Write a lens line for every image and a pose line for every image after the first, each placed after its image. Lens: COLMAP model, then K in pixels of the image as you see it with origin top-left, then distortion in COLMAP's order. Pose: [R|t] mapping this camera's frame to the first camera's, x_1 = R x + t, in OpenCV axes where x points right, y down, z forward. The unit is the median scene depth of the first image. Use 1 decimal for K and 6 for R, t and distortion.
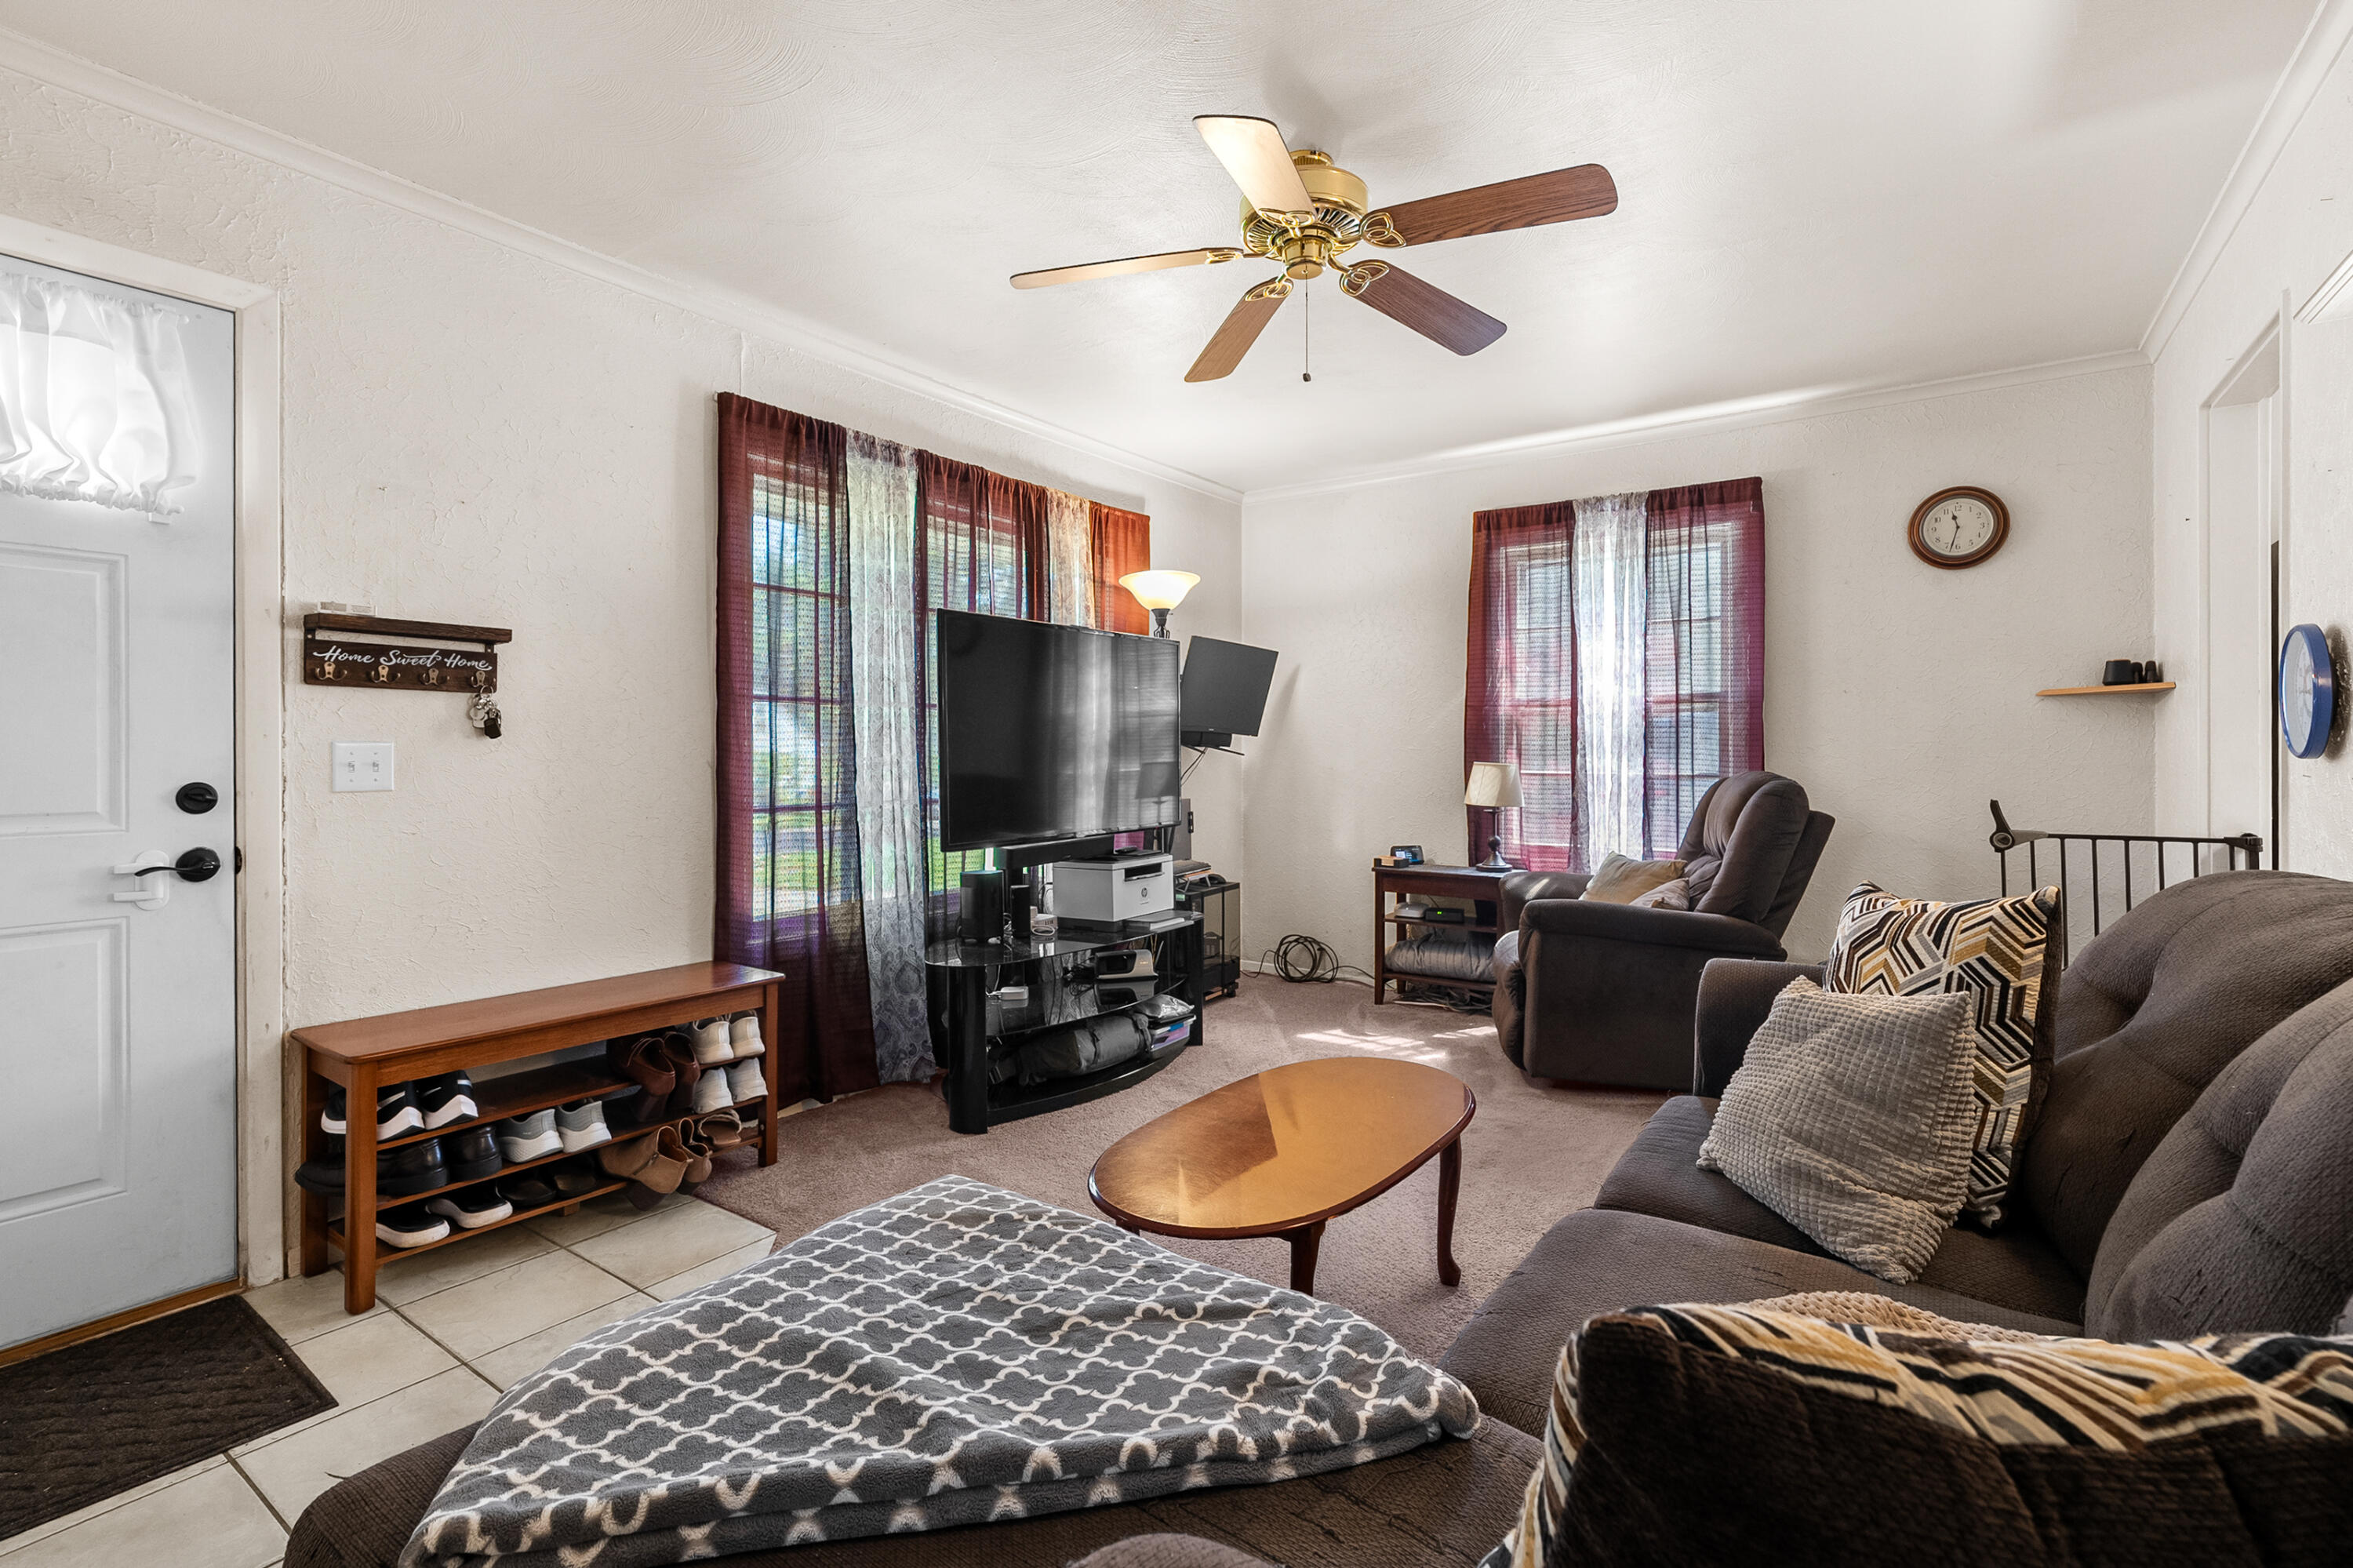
lens RADIAL K [[1059.1, 0, 1153.0], [0, 1059.1, 753.6], [0, 0, 1]] dist [-0.004484, 0.001503]
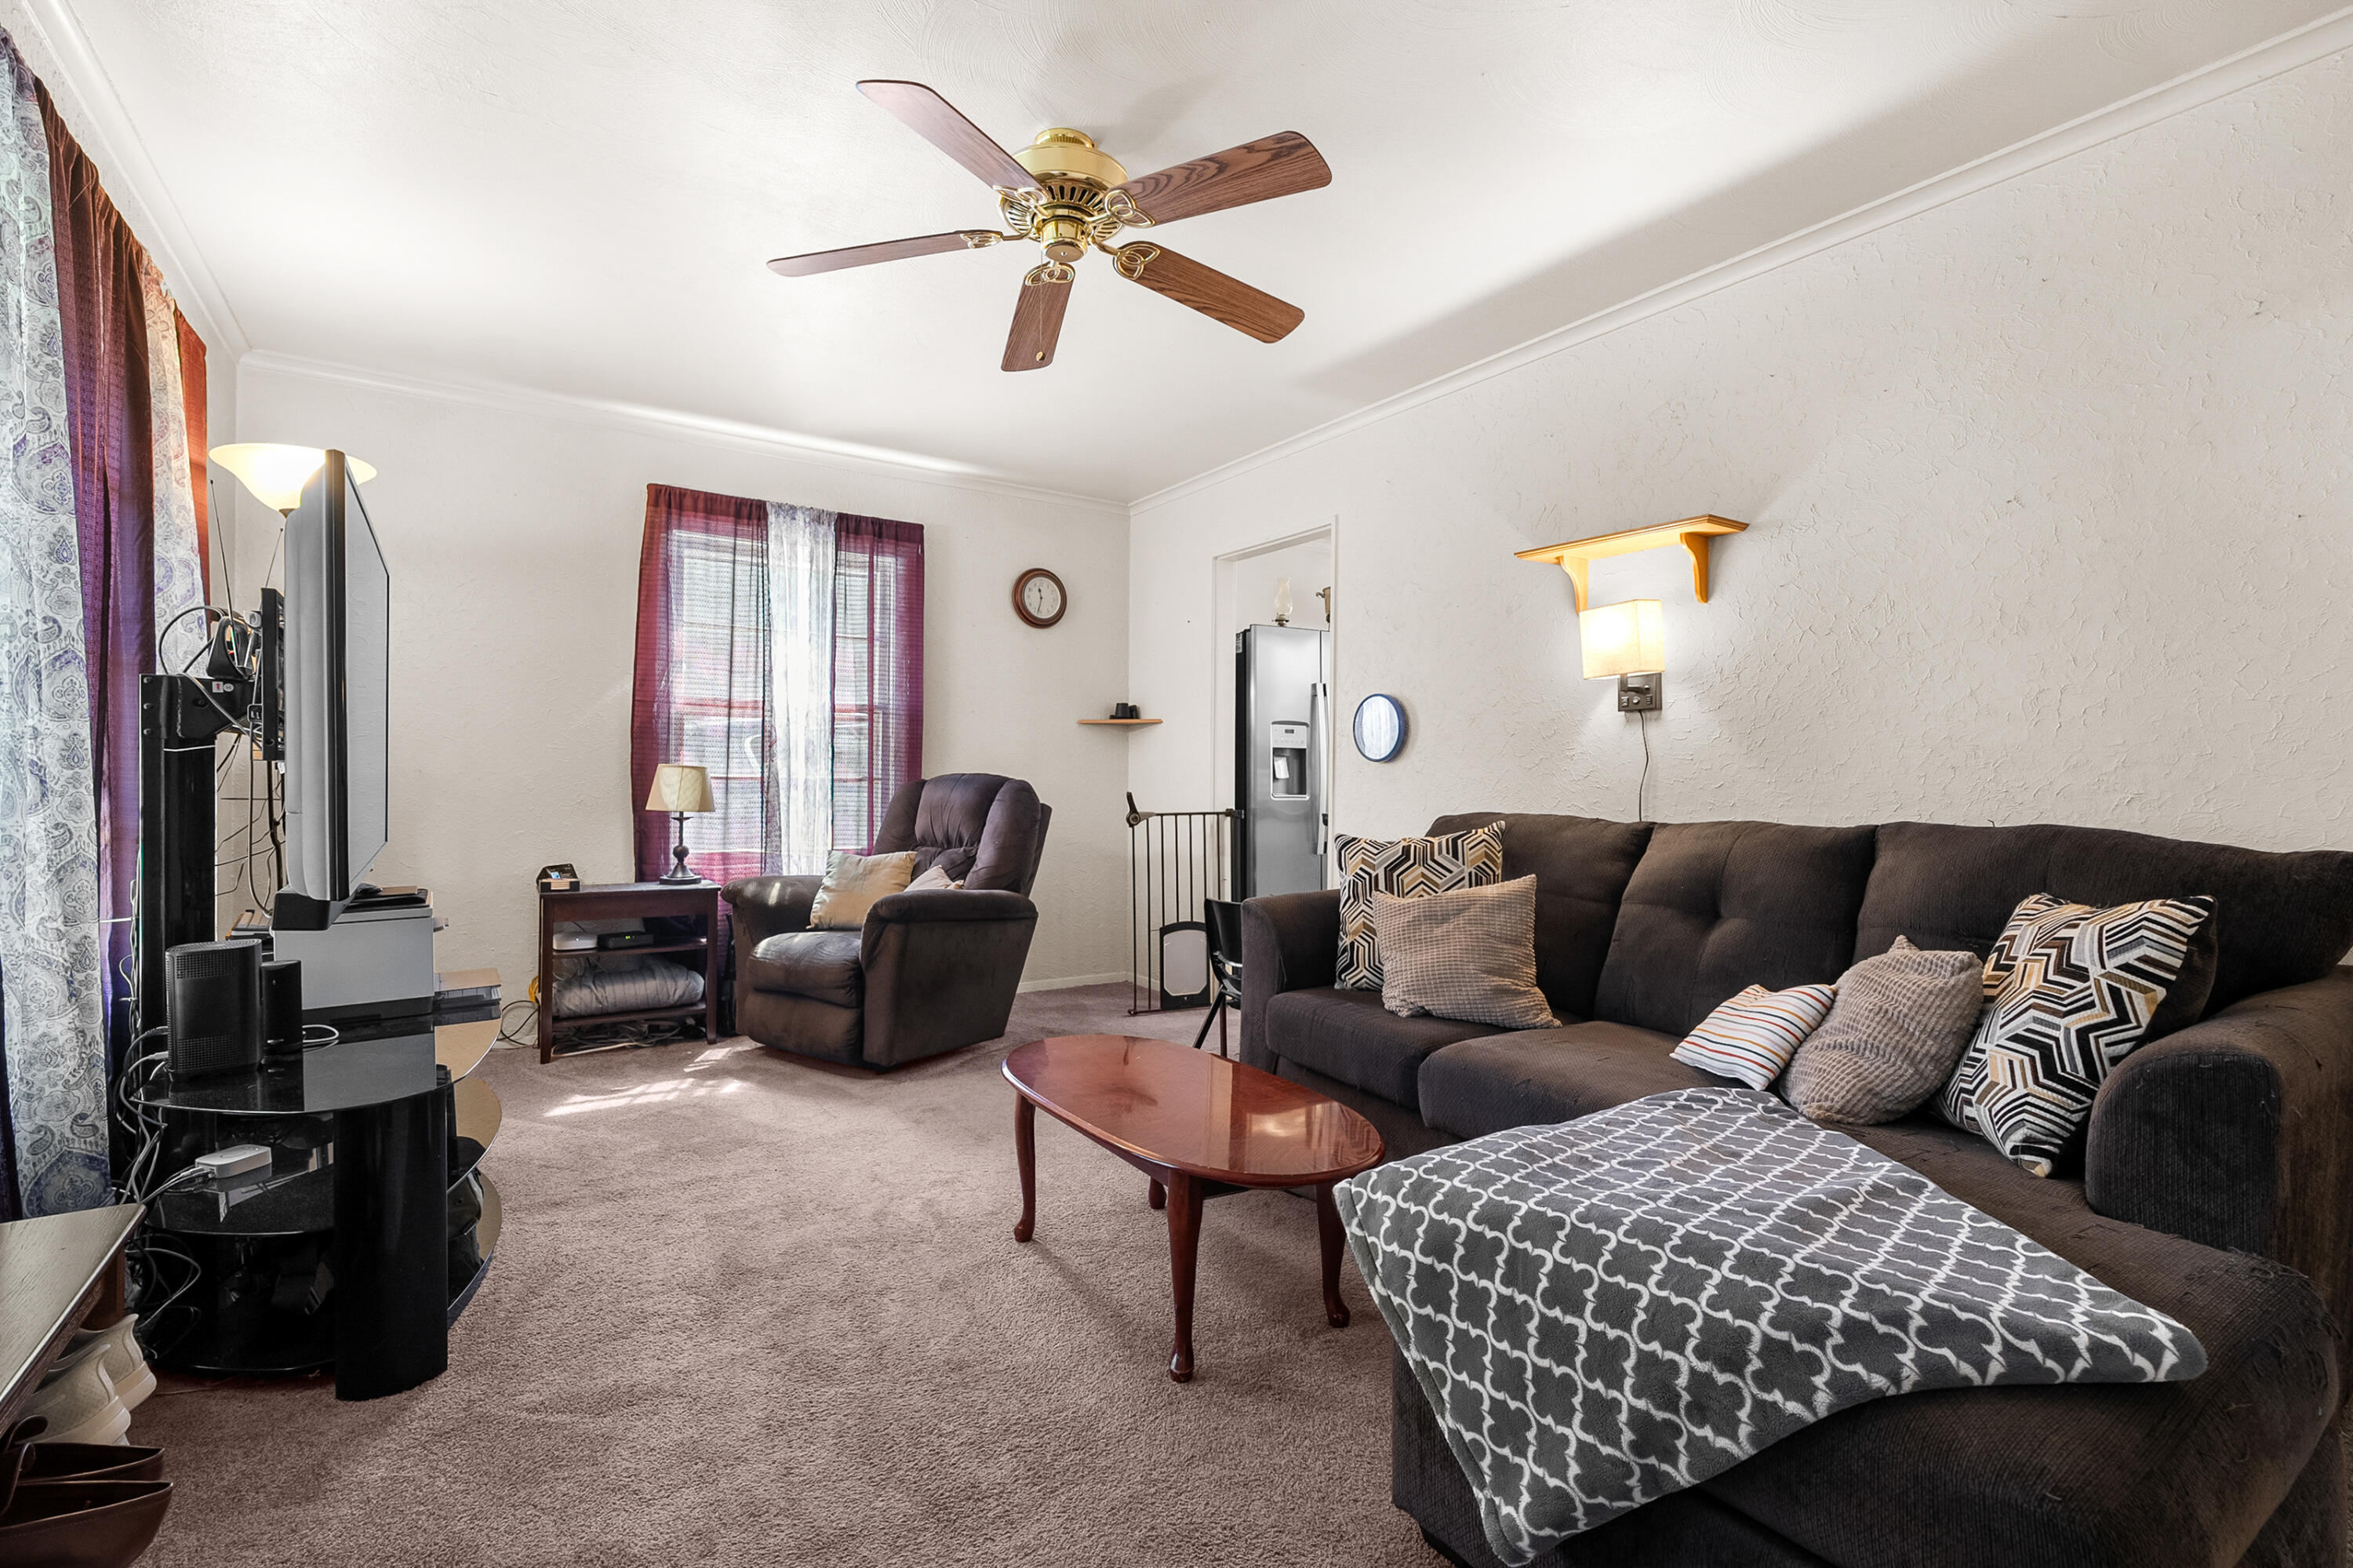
lens RADIAL K [[1059.1, 0, 1168.8], [0, 1059.1, 784.6], [0, 0, 1]] dist [-0.004484, 0.001503]
pose [[0.350421, -0.000660, 0.936592, -0.515302], [-0.009266, 0.999948, 0.004172, 0.024297], [-0.936546, -0.010140, 0.350397, 0.384256]]
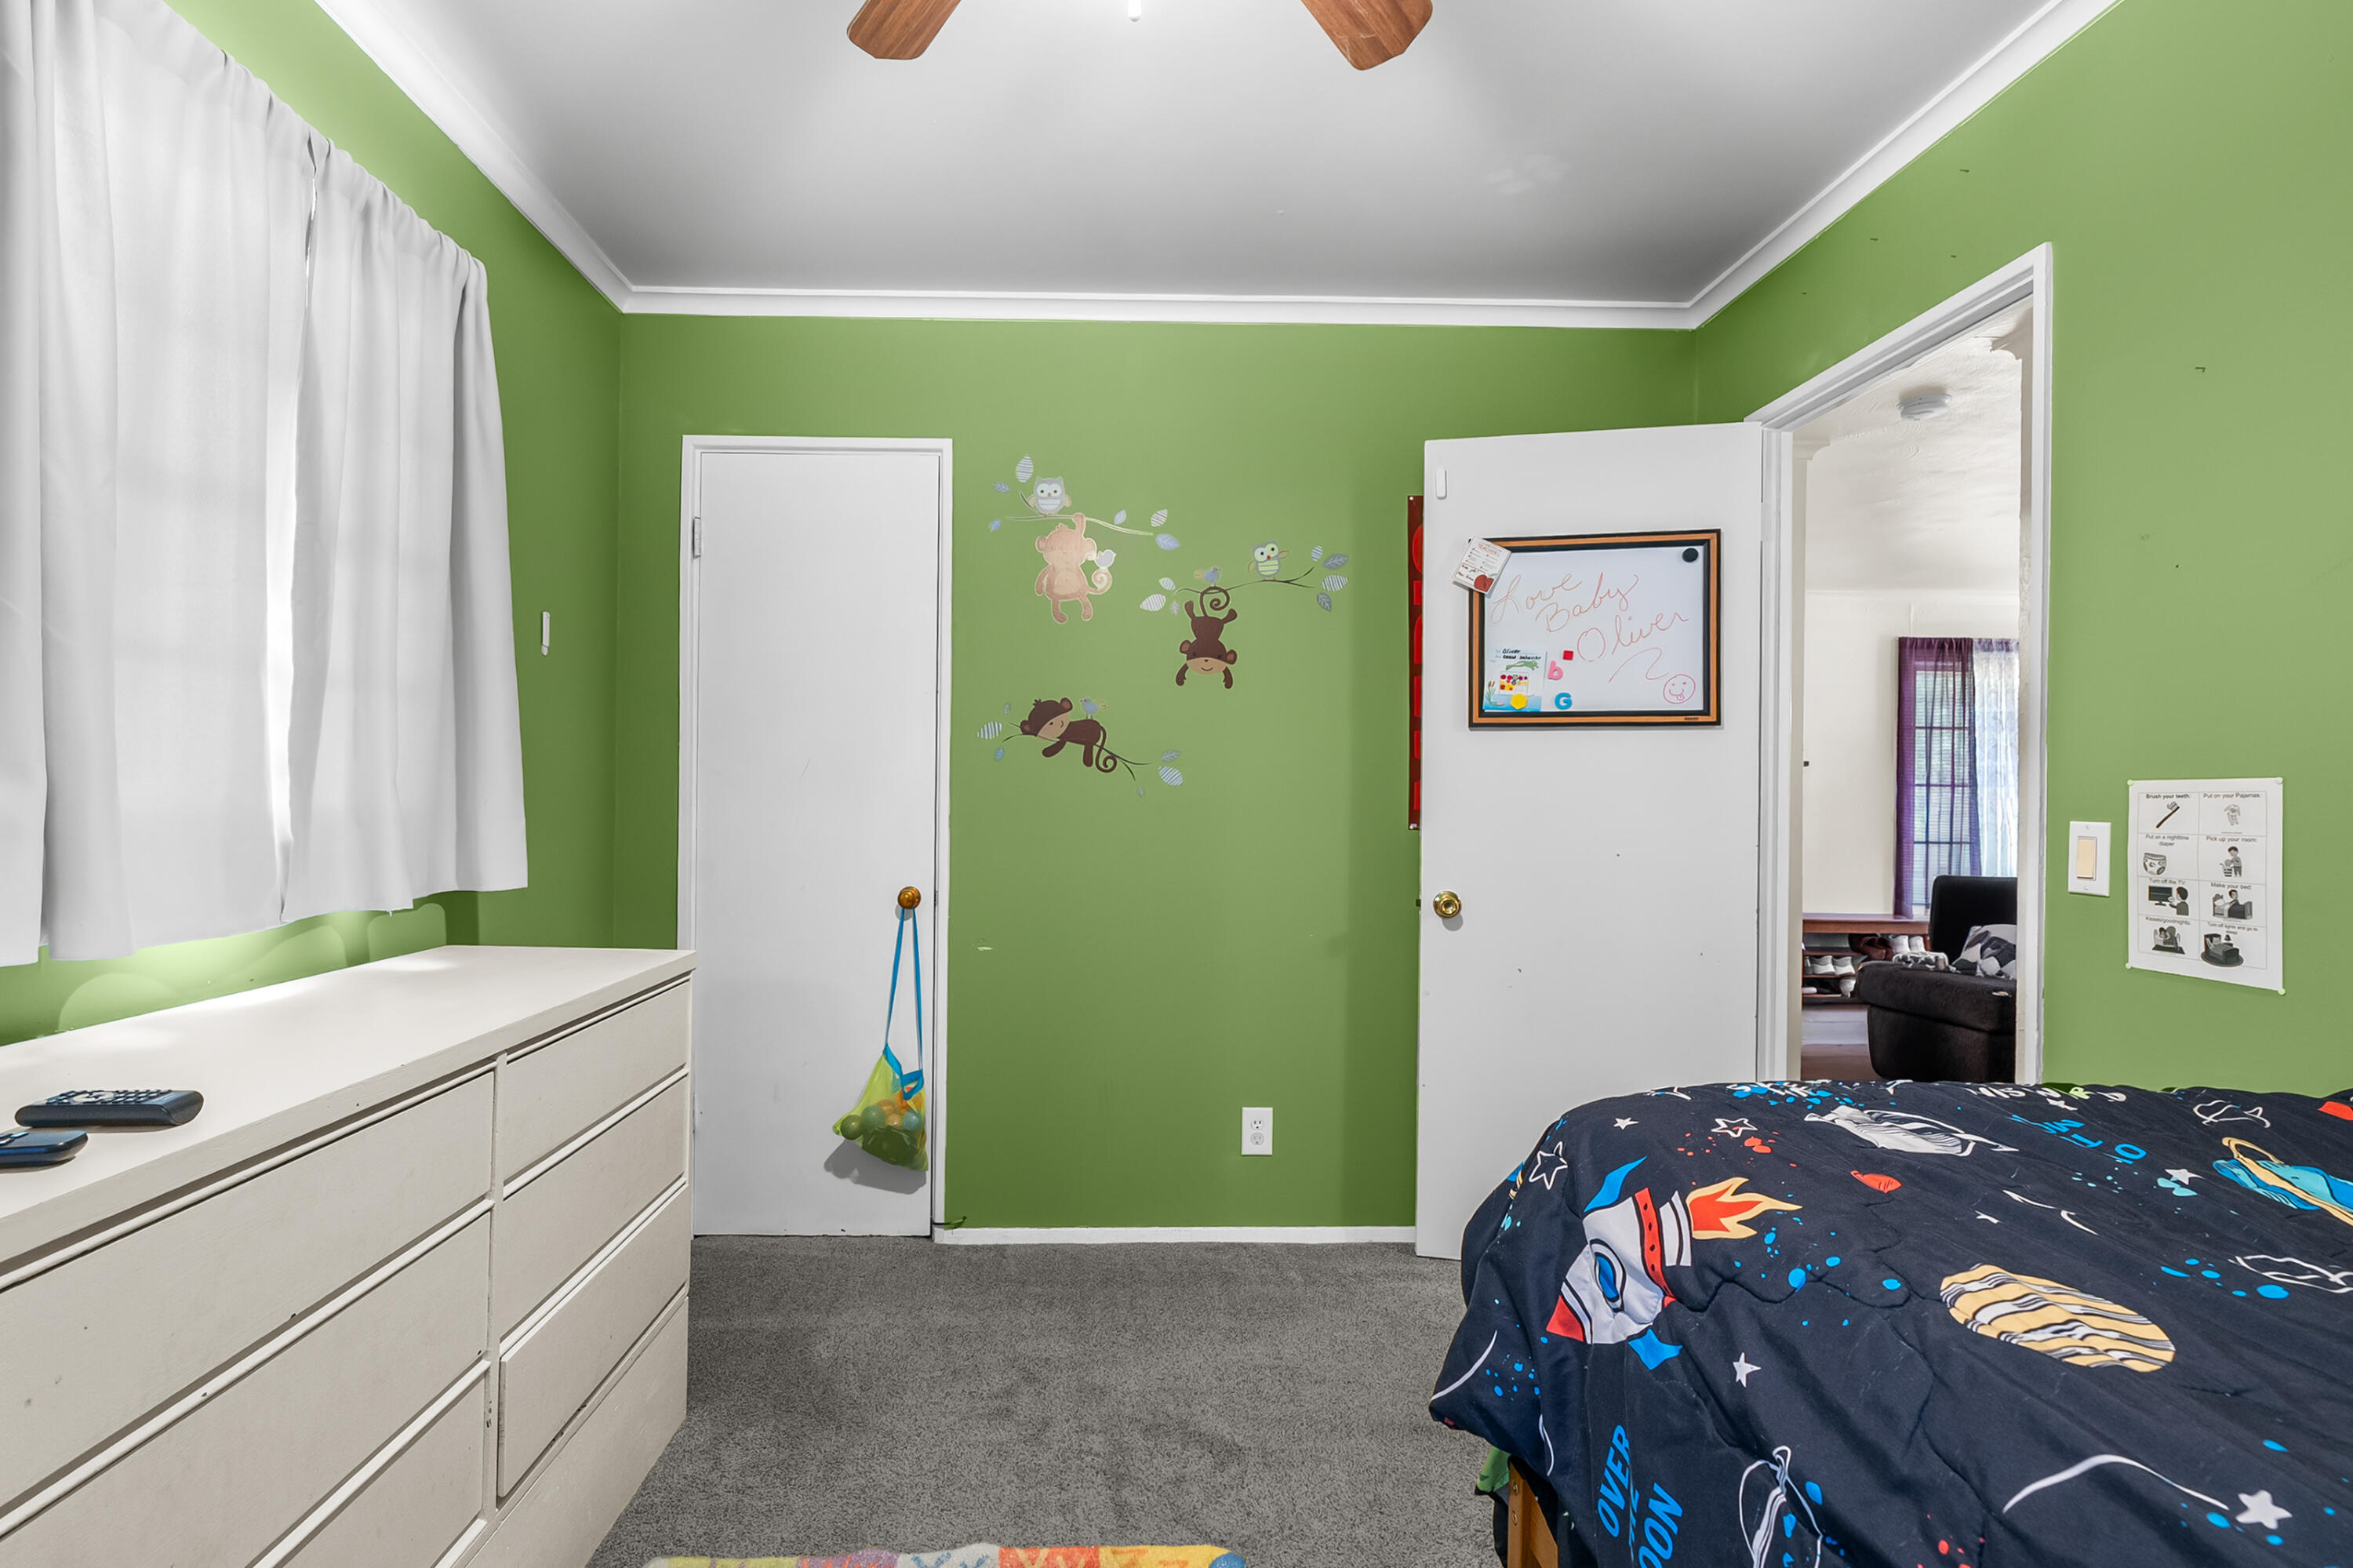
lens RADIAL K [[1059.1, 0, 1182.0], [0, 1059.1, 779.1], [0, 0, 1]] dist [-0.004484, 0.001503]
pose [[0.603133, 0.004700, -0.797626, 0.363155], [-0.006351, 0.999979, 0.001089, -0.055351], [0.797615, 0.004409, 0.603151, -1.260144]]
